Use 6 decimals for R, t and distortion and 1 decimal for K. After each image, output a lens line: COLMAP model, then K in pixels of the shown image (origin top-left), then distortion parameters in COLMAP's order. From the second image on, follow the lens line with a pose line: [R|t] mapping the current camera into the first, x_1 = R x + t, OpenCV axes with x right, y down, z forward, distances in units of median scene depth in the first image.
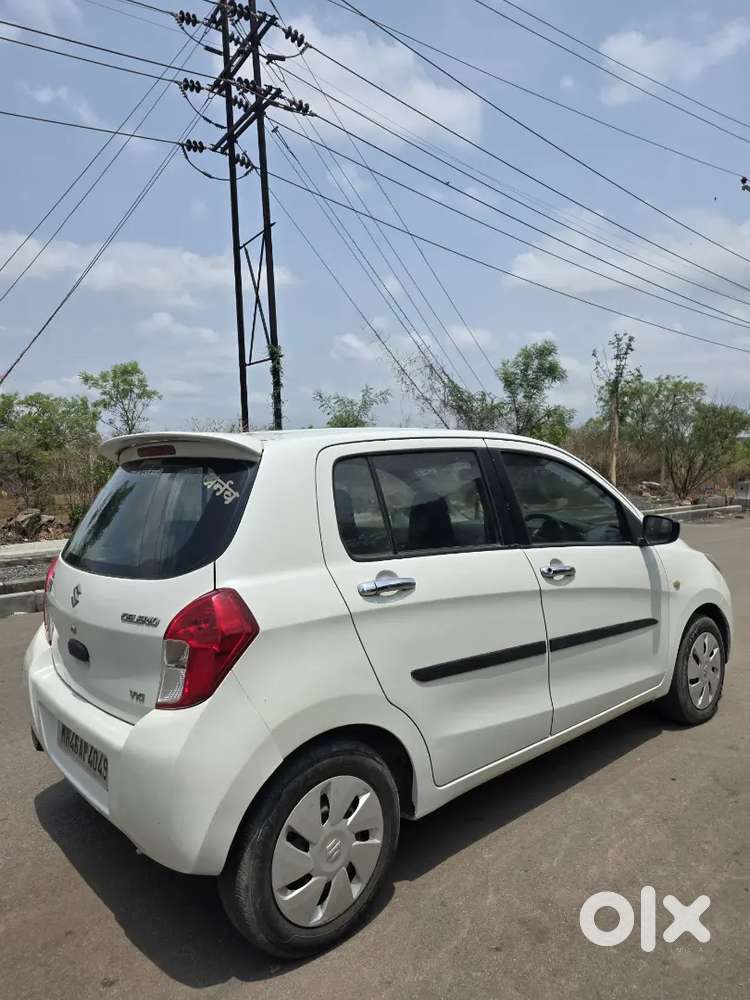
lens RADIAL K [[648.7, 0, 384.6], [0, 648.7, 500.4], [0, 0, 1]] dist [0.052379, -0.034298]
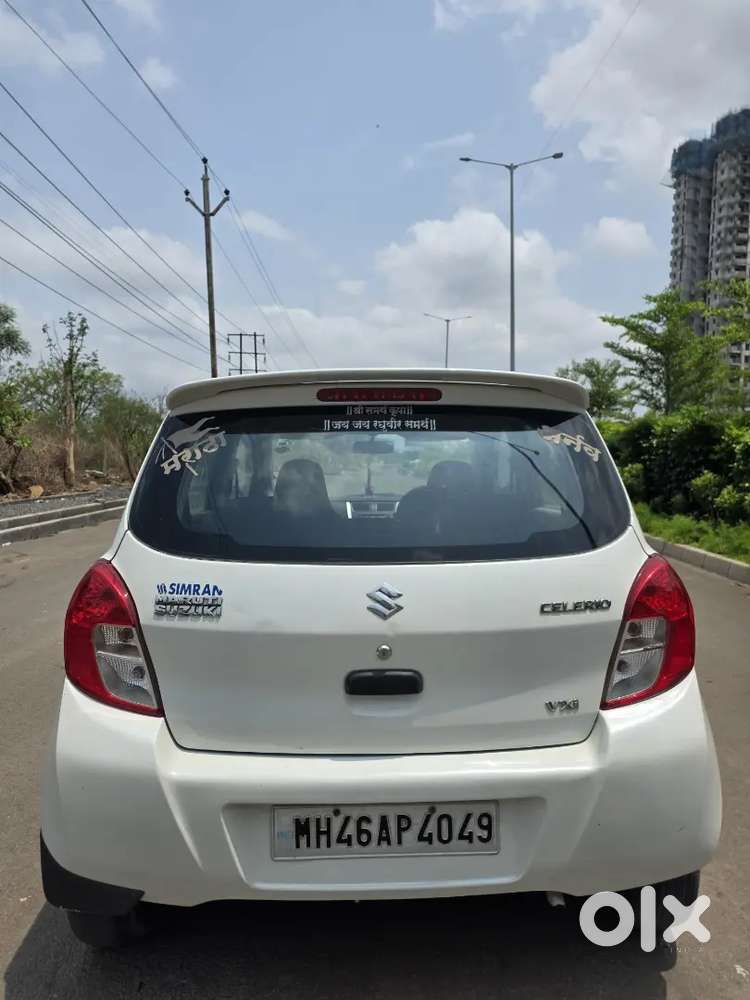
lens RADIAL K [[648.7, 0, 378.6], [0, 648.7, 500.5], [0, 0, 1]] dist [0.052379, -0.034298]
pose [[0.660887, -0.035266, 0.749656, -0.796905], [0.023282, 0.999378, 0.026488, 0.020590], [-0.750124, -0.000053, 0.661297, 0.471886]]
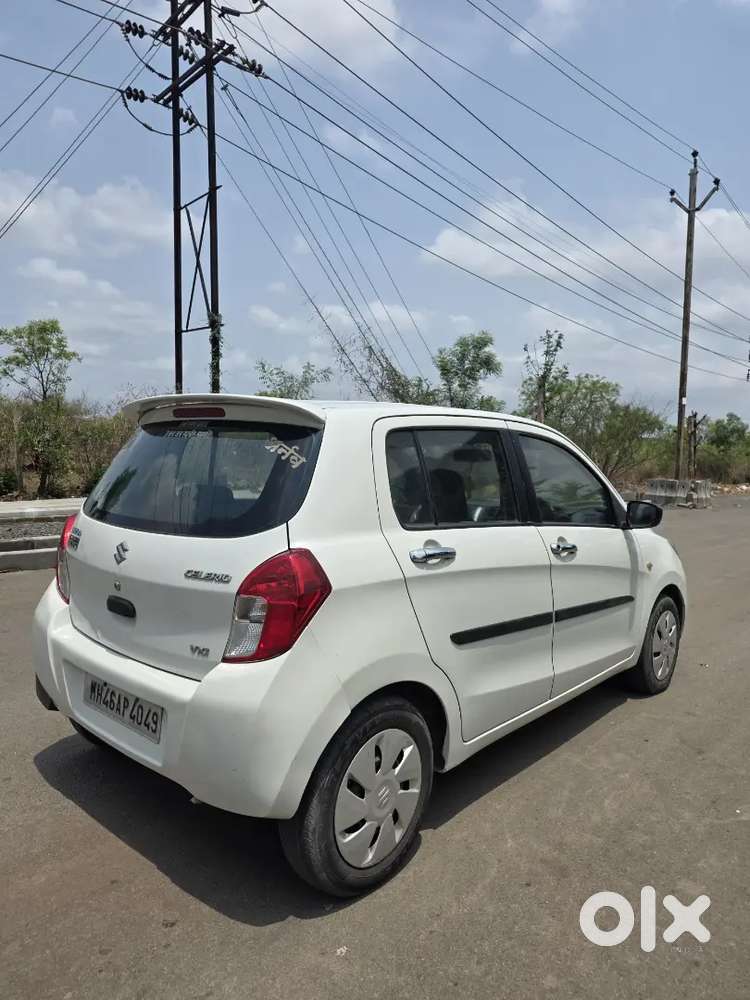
lens RADIAL K [[648.7, 0, 384.1], [0, 648.7, 503.1], [0, 0, 1]] dist [0.052379, -0.034298]
pose [[0.991264, 0.045458, 0.123808, -0.165777], [-0.049335, 0.998378, 0.028432, 0.018190], [-0.122315, -0.034292, 0.991899, -0.027493]]
